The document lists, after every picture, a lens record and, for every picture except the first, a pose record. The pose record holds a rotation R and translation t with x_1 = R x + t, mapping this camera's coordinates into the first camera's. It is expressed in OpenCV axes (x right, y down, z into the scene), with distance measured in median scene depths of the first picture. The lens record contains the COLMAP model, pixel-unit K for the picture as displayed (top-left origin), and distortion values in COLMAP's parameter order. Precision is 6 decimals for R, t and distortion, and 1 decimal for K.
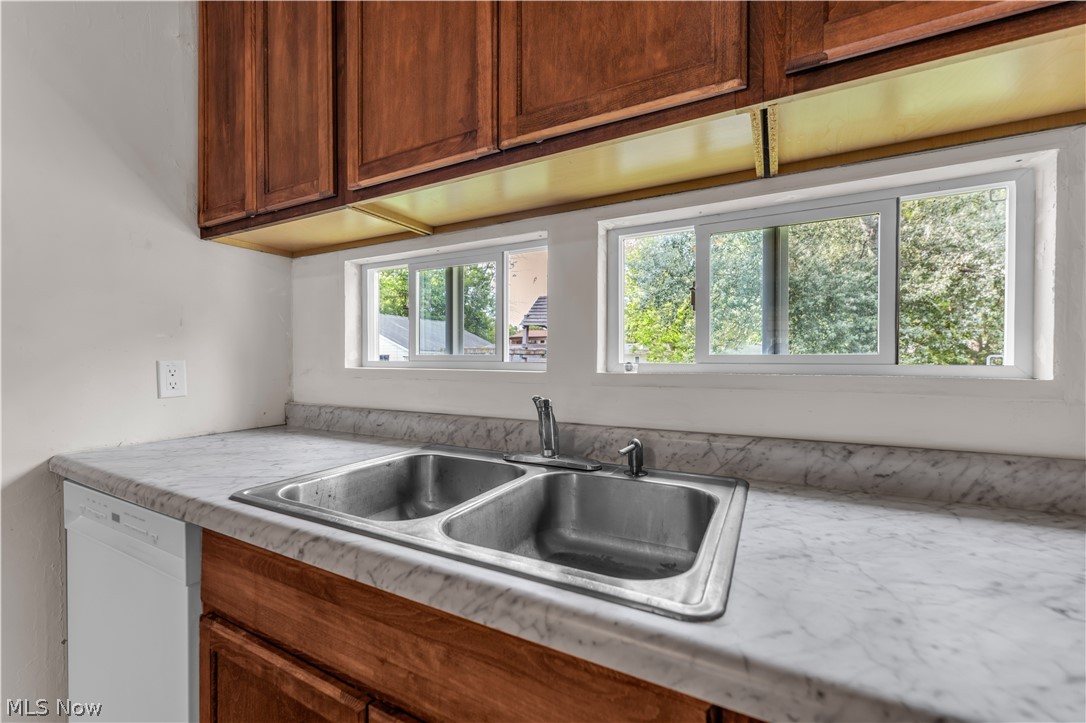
lens RADIAL K [[433.3, 0, 531.3], [0, 433.3, 361.7], [0, 0, 1]] dist [-0.000595, -0.000246]
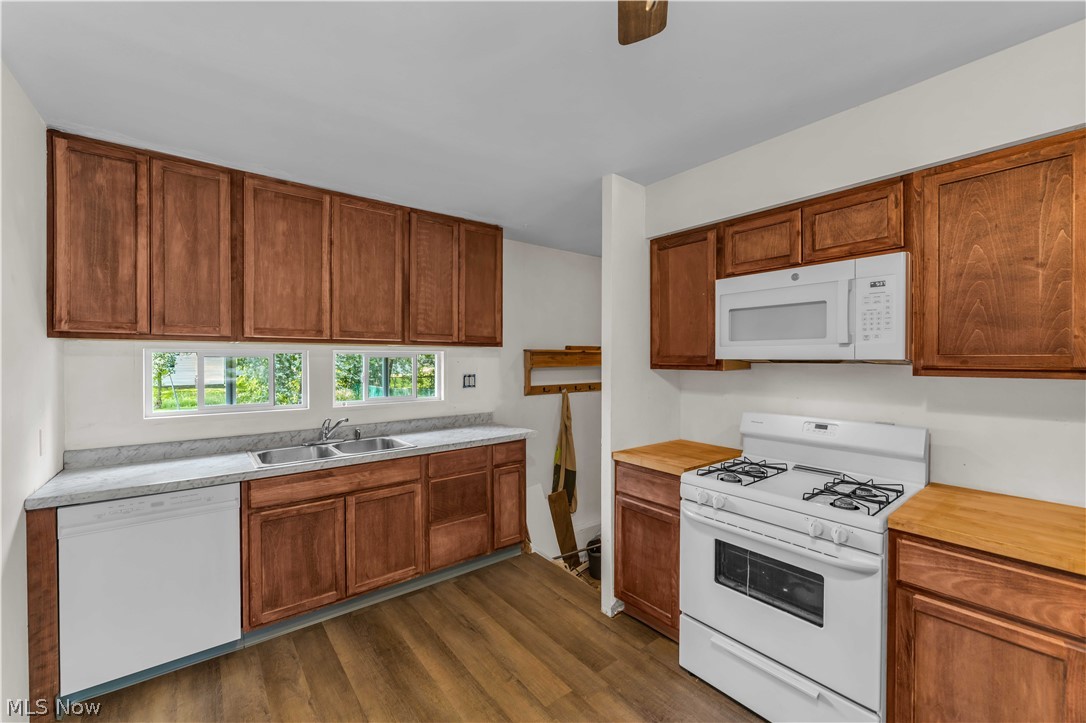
lens RADIAL K [[438.3, 0, 537.4], [0, 438.3, 361.5], [0, 0, 1]] dist [-0.000705, -0.000066]
pose [[0.407278, -0.007924, 0.913270, -2.253336], [0.005813, 0.999965, 0.006084, -0.333945], [-0.913286, 0.002831, 0.407310, -1.556357]]
